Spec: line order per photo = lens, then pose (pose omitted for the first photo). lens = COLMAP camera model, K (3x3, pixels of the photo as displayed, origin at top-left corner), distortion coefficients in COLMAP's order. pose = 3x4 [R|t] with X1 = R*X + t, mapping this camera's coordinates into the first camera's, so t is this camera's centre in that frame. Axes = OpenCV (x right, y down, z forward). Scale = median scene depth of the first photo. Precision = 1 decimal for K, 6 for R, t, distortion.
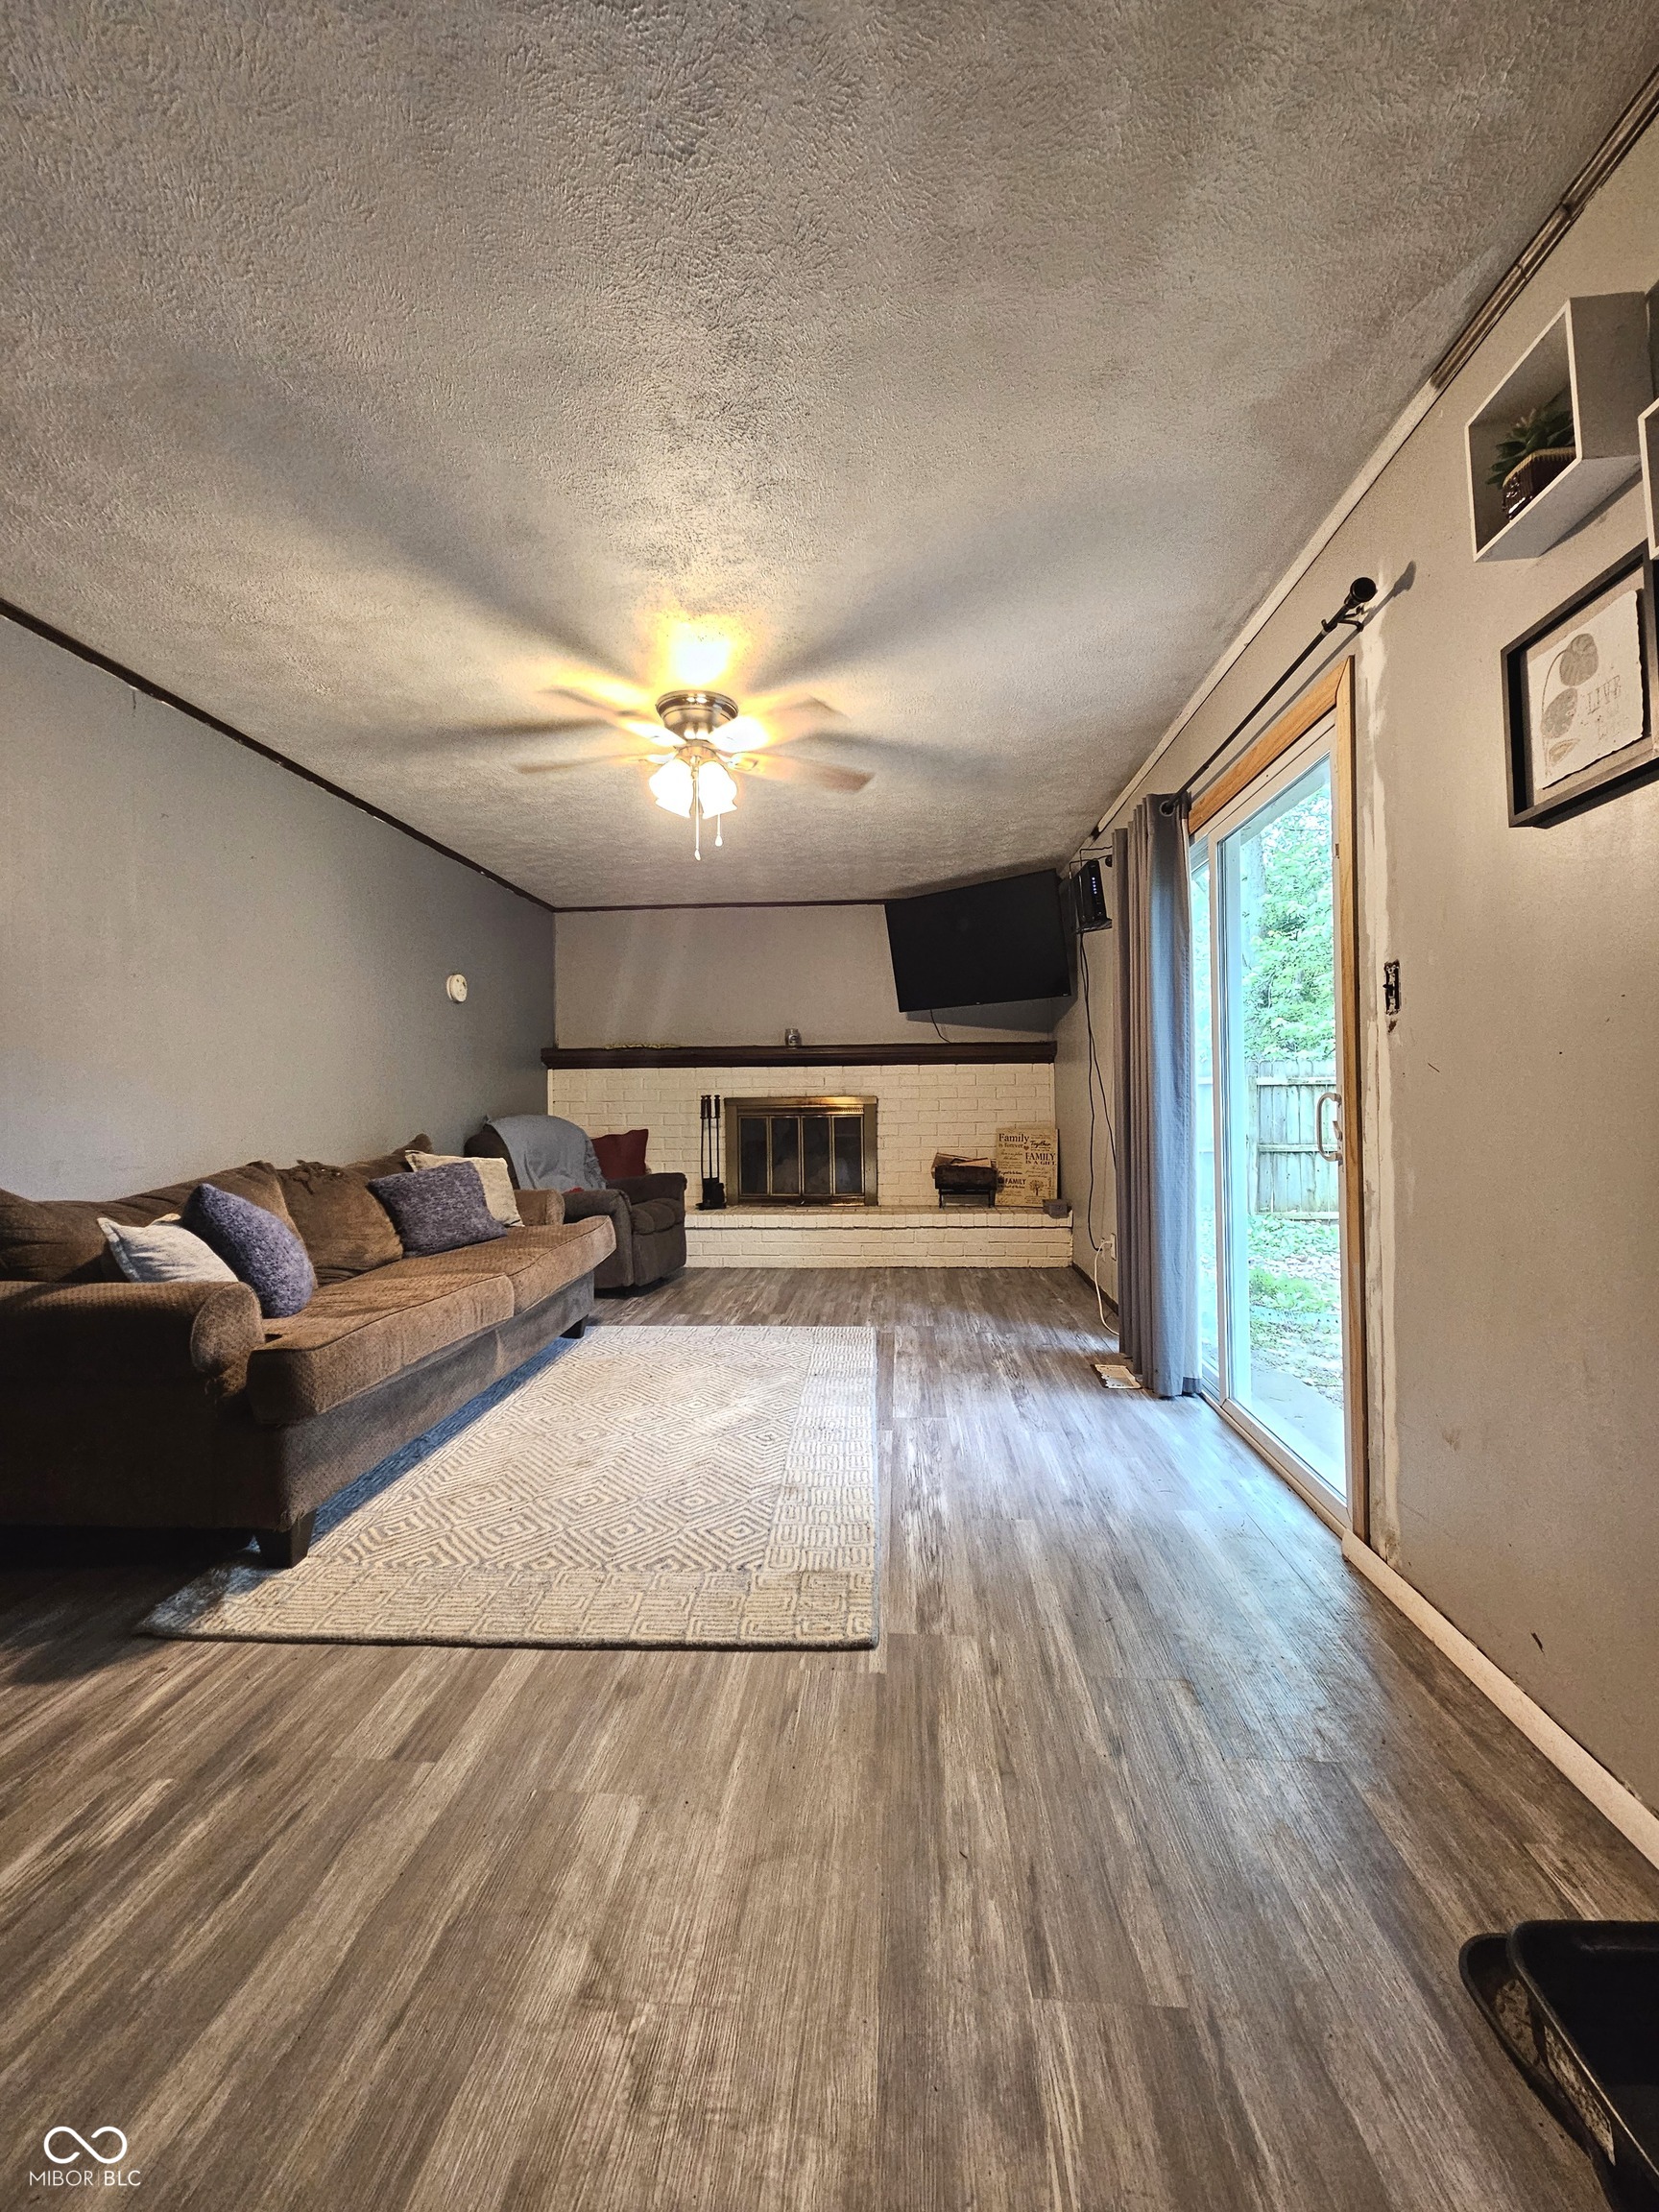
lens RADIAL K [[904.0, 0, 836.3], [0, 904.0, 1098.5], [0, 0, 1]] dist [0.001192, 0.000197]
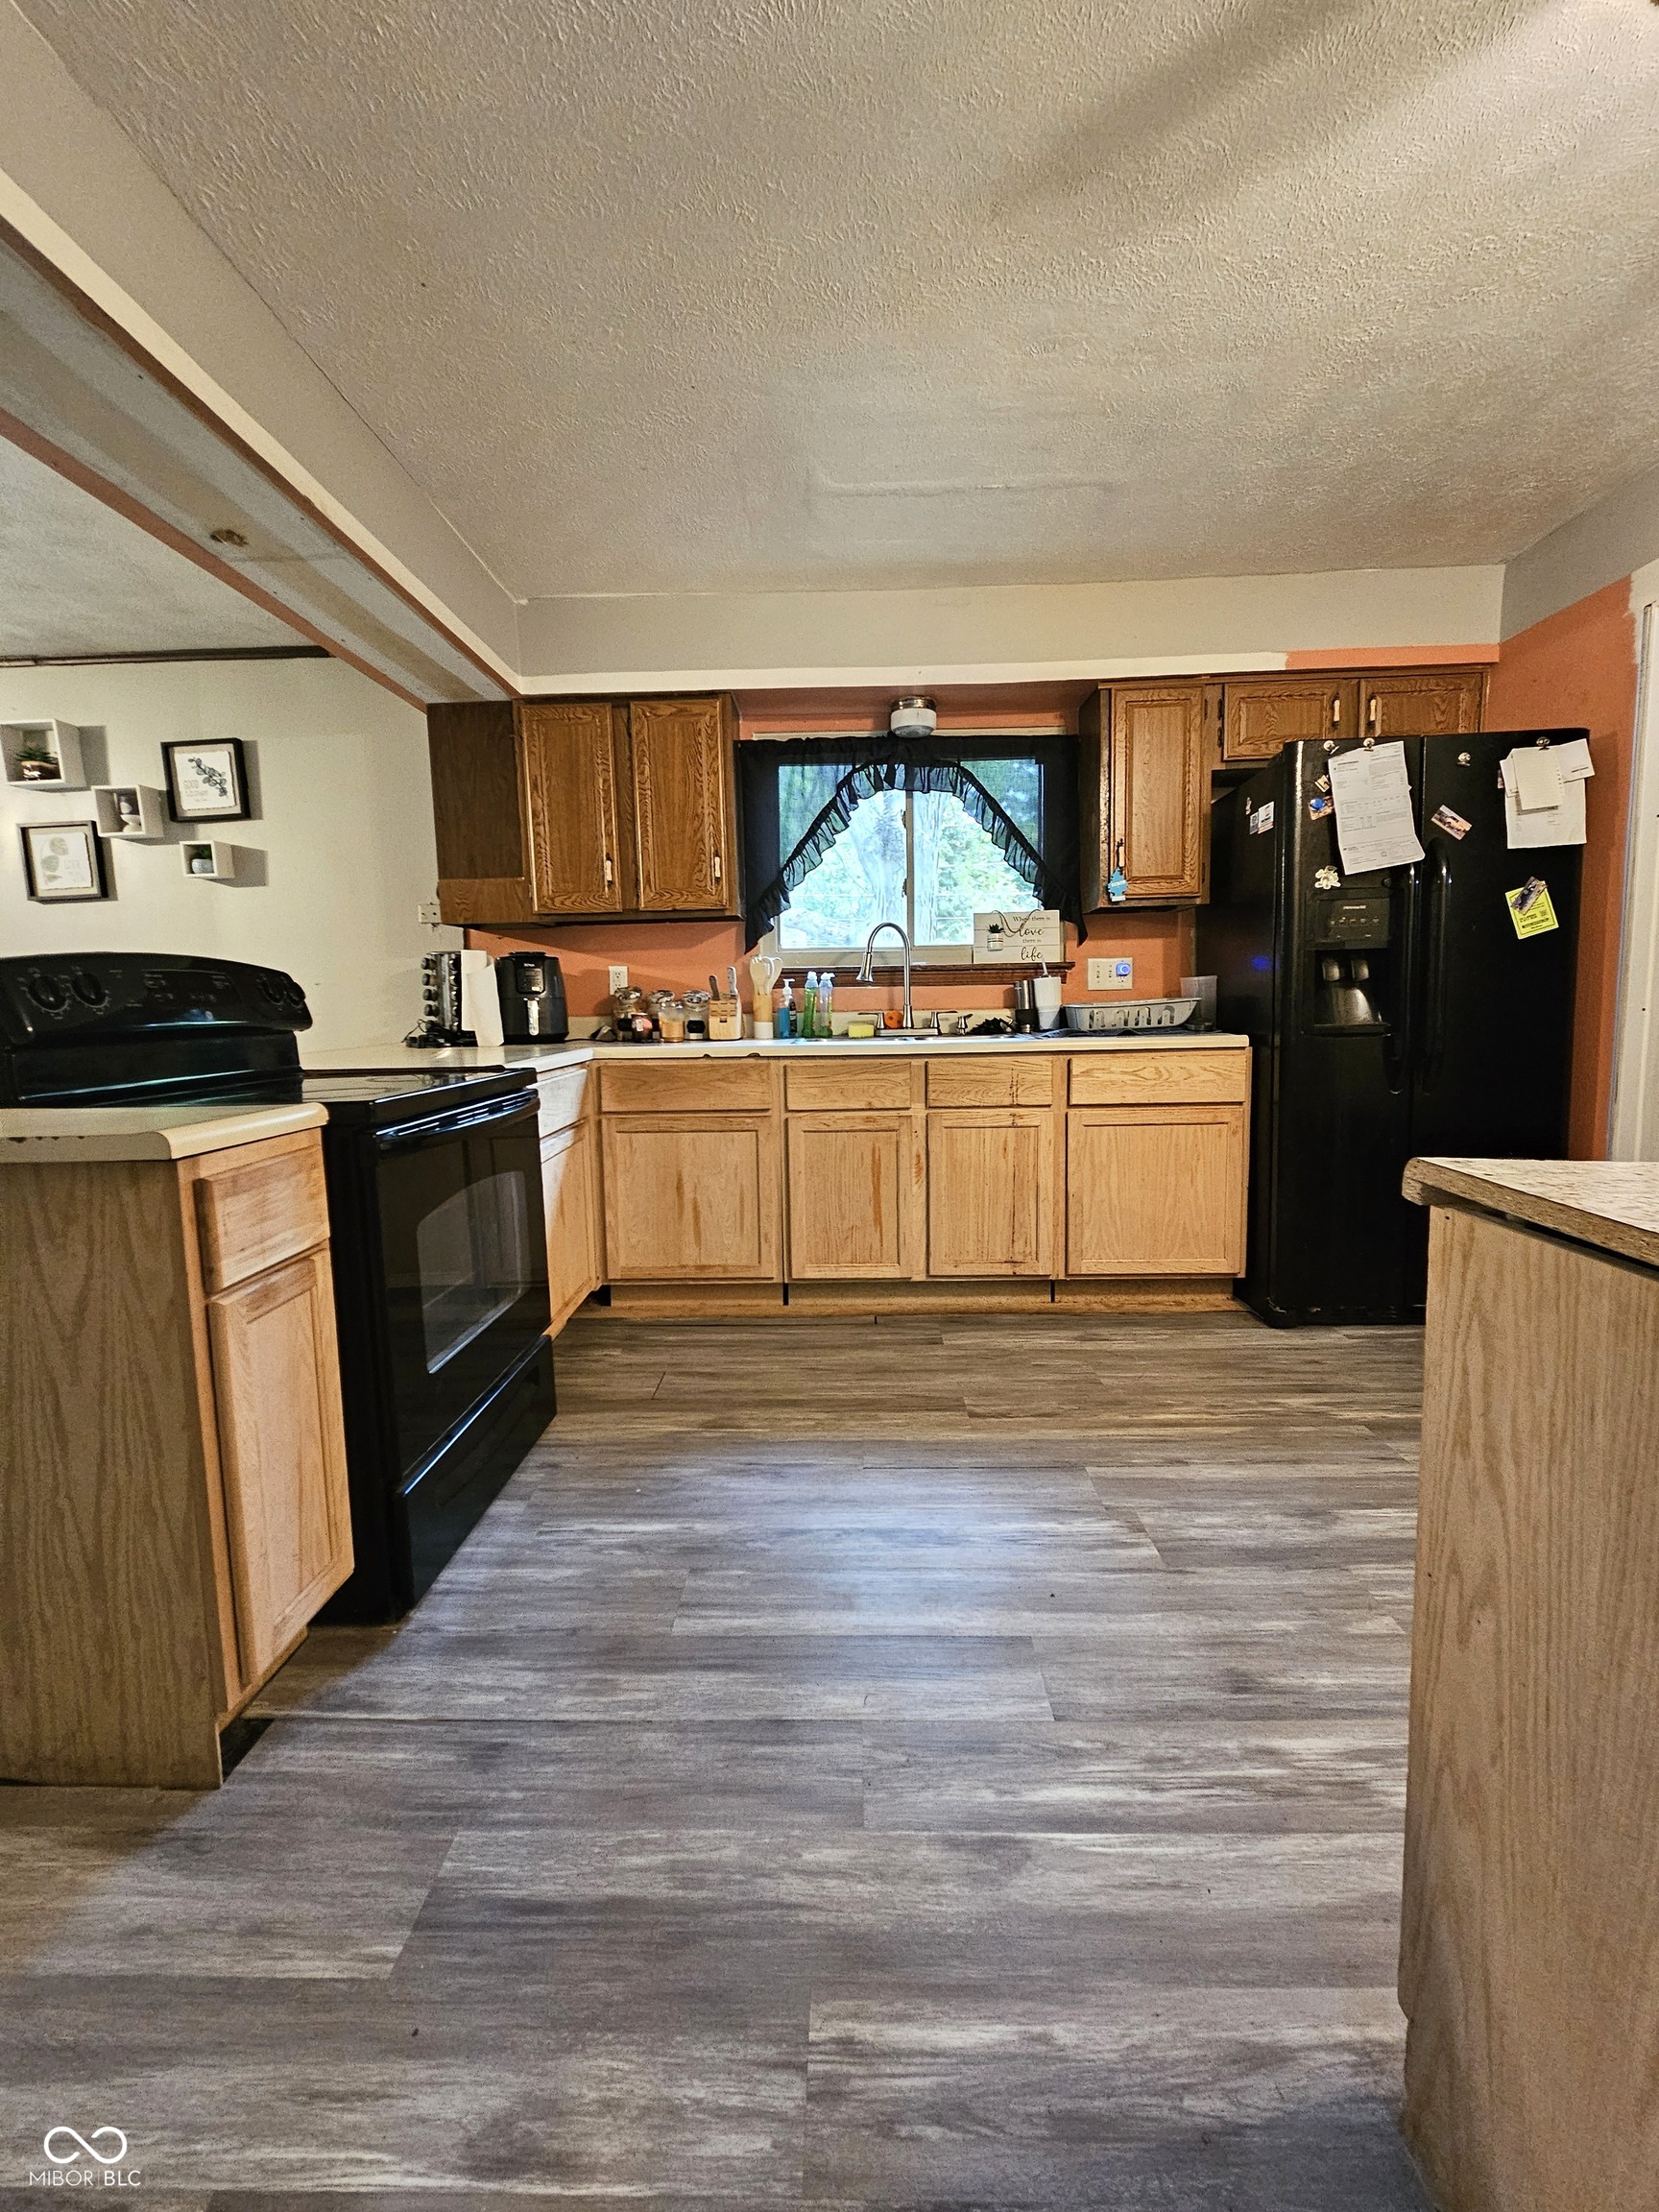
lens RADIAL K [[906.9, 0, 826.8], [0, 906.9, 1092.6], [0, 0, 1]] dist [-0.000692, 0.000180]
pose [[-0.044371, -0.092551, 0.994719, -1.102471], [0.023788, 0.995319, 0.093668, 0.019073], [-0.998732, 0.027818, -0.041962, -0.616120]]
